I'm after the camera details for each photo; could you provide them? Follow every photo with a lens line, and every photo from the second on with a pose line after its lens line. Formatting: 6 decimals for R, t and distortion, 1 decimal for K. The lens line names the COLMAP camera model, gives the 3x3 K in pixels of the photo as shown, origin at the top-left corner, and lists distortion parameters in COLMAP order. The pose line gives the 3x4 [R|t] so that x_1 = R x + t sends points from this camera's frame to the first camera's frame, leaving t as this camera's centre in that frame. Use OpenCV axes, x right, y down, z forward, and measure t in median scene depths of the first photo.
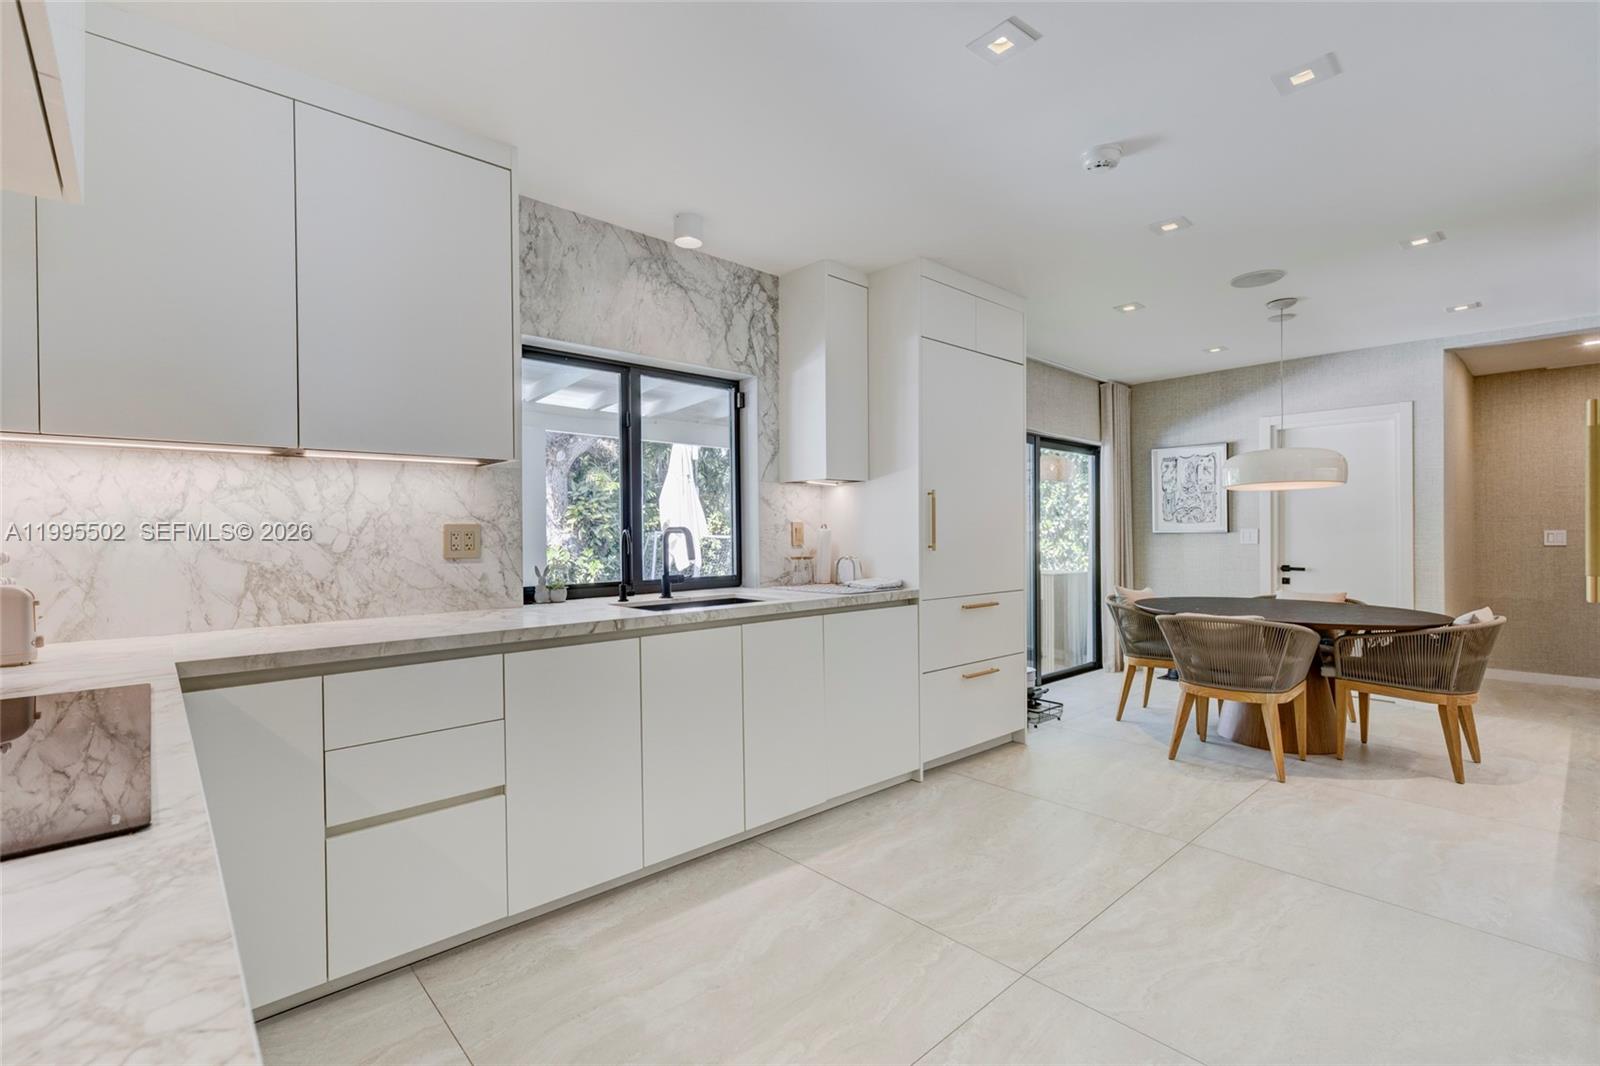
lens RADIAL K [[720.8, 0, 811.0], [0, 720.8, 532.8], [0, 0, 1]] dist [0.012830, -0.001017]
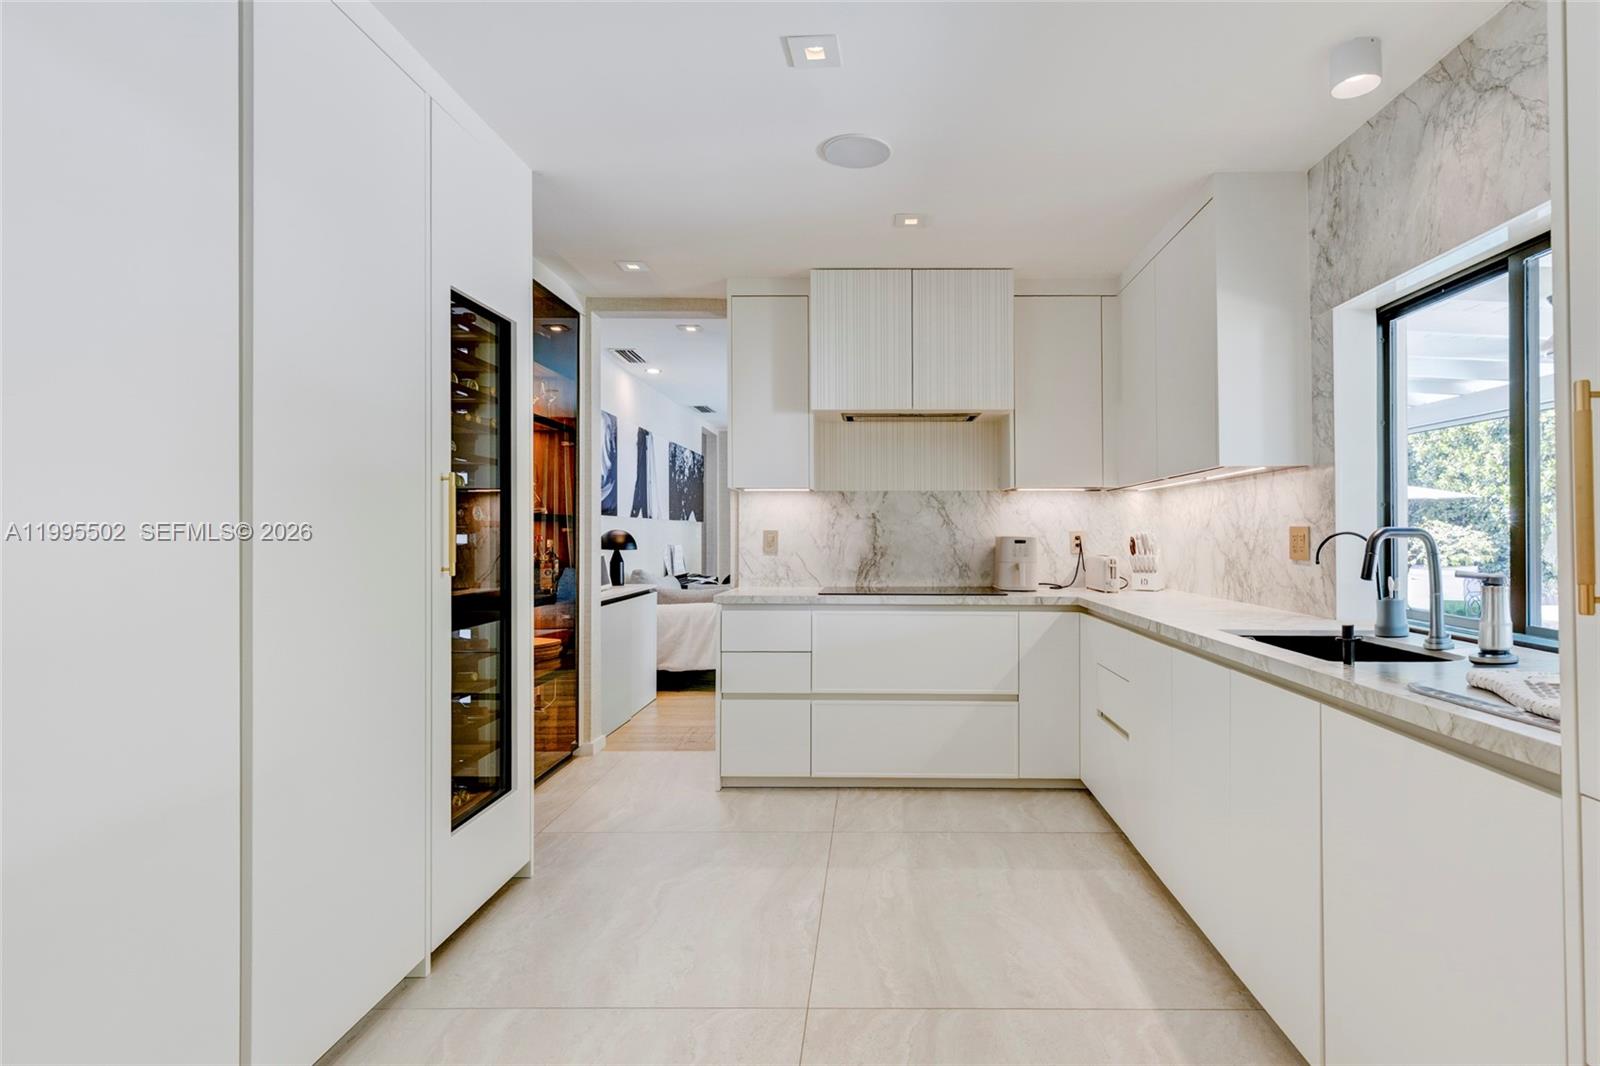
lens RADIAL K [[720.8, 0, 801.4], [0, 720.8, 532.1], [0, 0, 1]] dist [0.012830, -0.001017]
pose [[-0.732949, 0.003465, -0.680275, 0.703943], [0.000687, 0.999990, 0.004353, -0.008781], [0.680283, 0.002723, -0.732944, 1.263988]]
